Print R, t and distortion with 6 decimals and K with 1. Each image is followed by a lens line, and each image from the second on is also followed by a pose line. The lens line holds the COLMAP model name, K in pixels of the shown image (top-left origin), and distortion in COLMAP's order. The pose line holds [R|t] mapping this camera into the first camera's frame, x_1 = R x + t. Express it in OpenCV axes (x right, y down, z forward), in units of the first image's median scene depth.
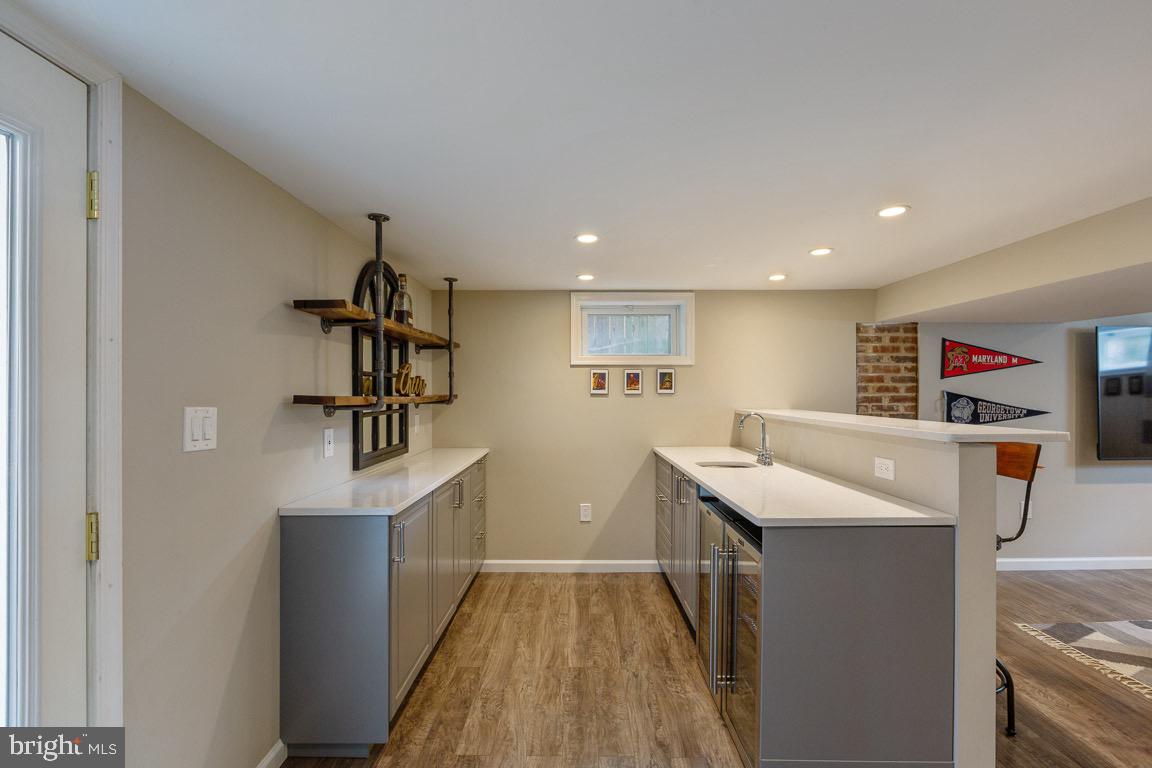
lens RADIAL K [[516.1, 0, 577.2], [0, 516.1, 391.0], [0, 0, 1]] dist [-0.000243, -0.000302]
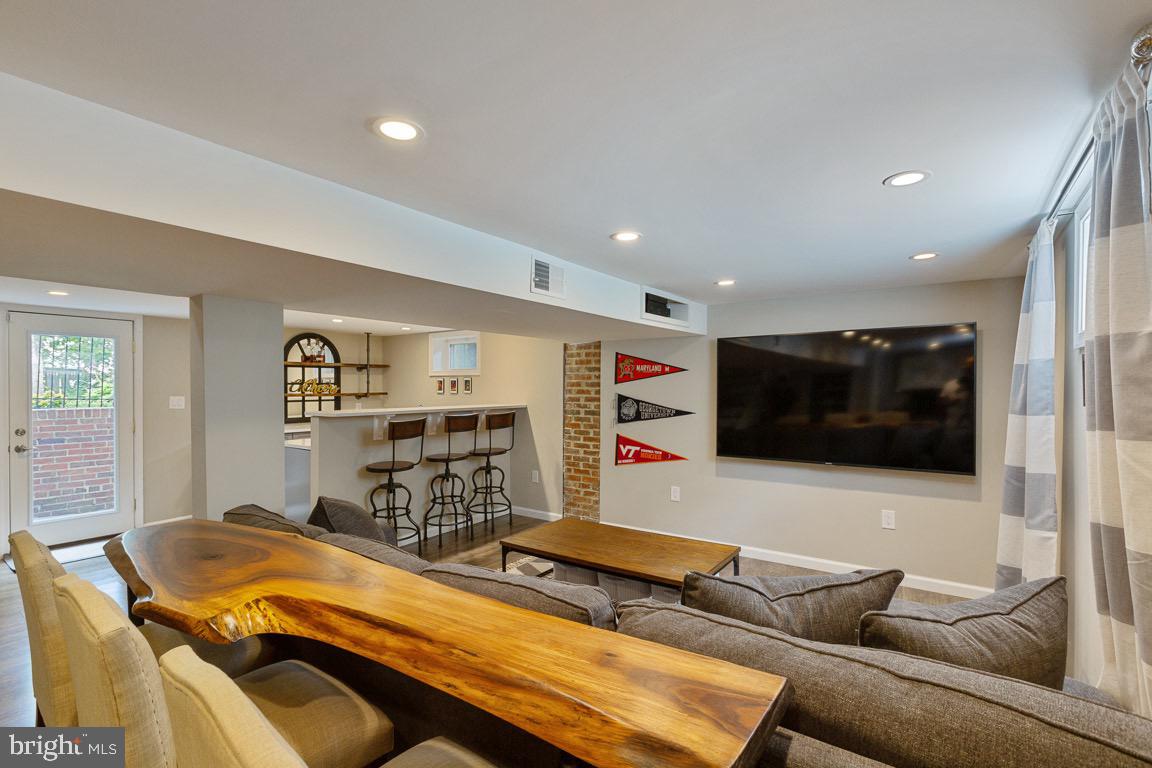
lens RADIAL K [[514.5, 0, 580.9], [0, 514.5, 386.4], [0, 0, 1]] dist [0.000646, -0.000216]
pose [[0.811560, 0.003508, -0.584258, 1.387753], [-0.002227, 0.999993, 0.002910, -0.021313], [0.584265, -0.001060, 0.811562, -0.093479]]
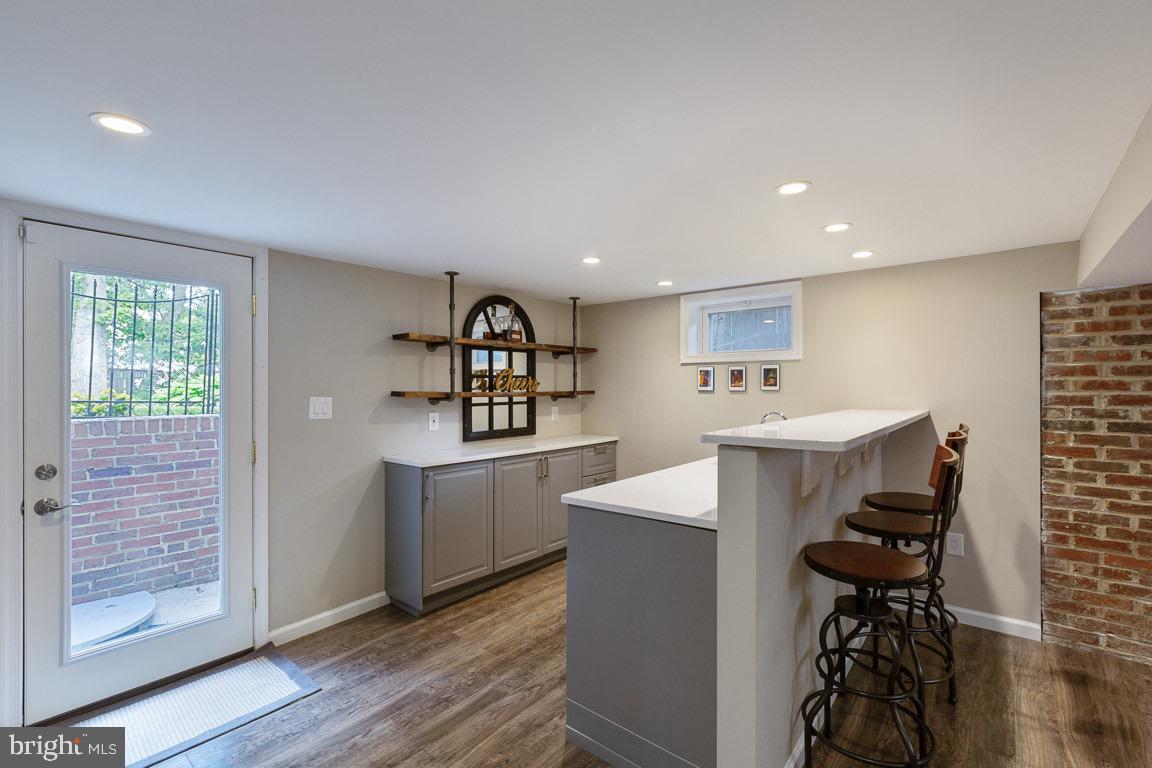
lens RADIAL K [[514.5, 0, 580.9], [0, 514.5, 386.4], [0, 0, 1]] dist [0.000646, -0.000216]
pose [[0.772847, -0.001319, -0.634591, 0.501824], [0.001709, 0.999999, 0.000002, -0.003210], [0.634590, -0.001086, 0.772848, 0.043751]]
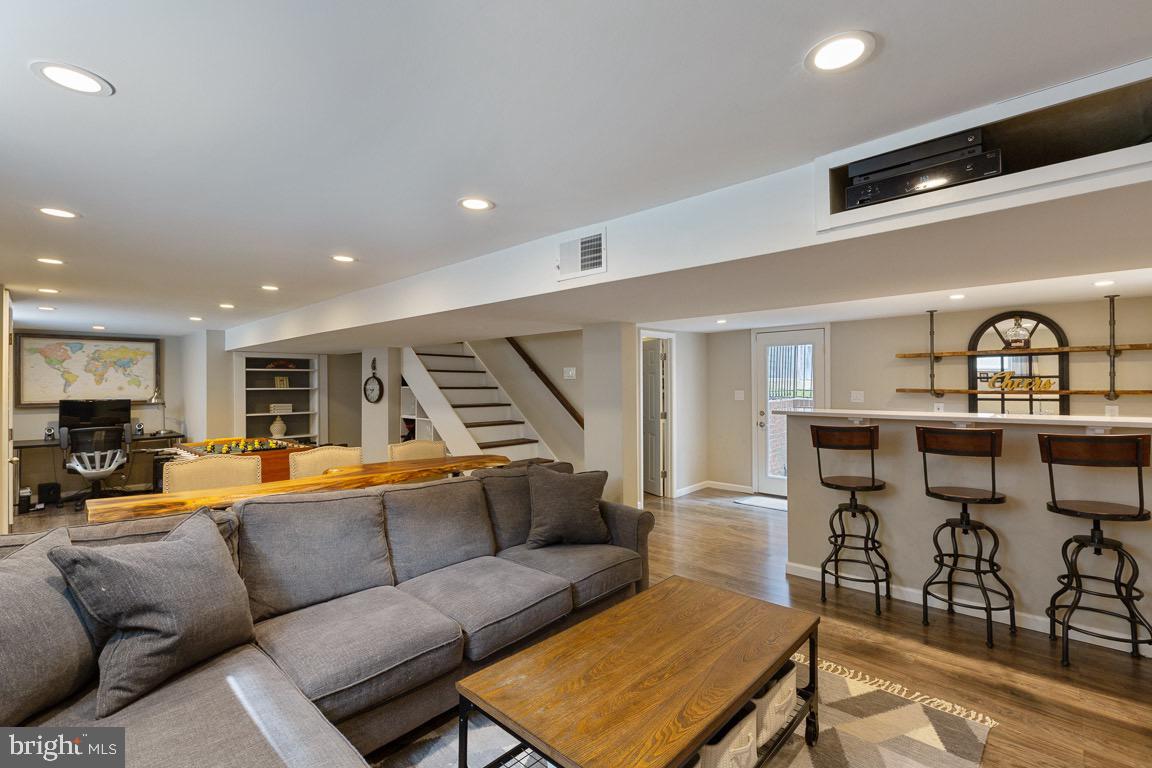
lens RADIAL K [[514.5, 0, 580.9], [0, 514.5, 386.4], [0, 0, 1]] dist [0.000646, -0.000216]
pose [[-0.684738, 0.014481, -0.728645, 1.364365], [0.011725, 0.999892, 0.008854, -0.024788], [0.728695, -0.002481, -0.684834, 0.830051]]
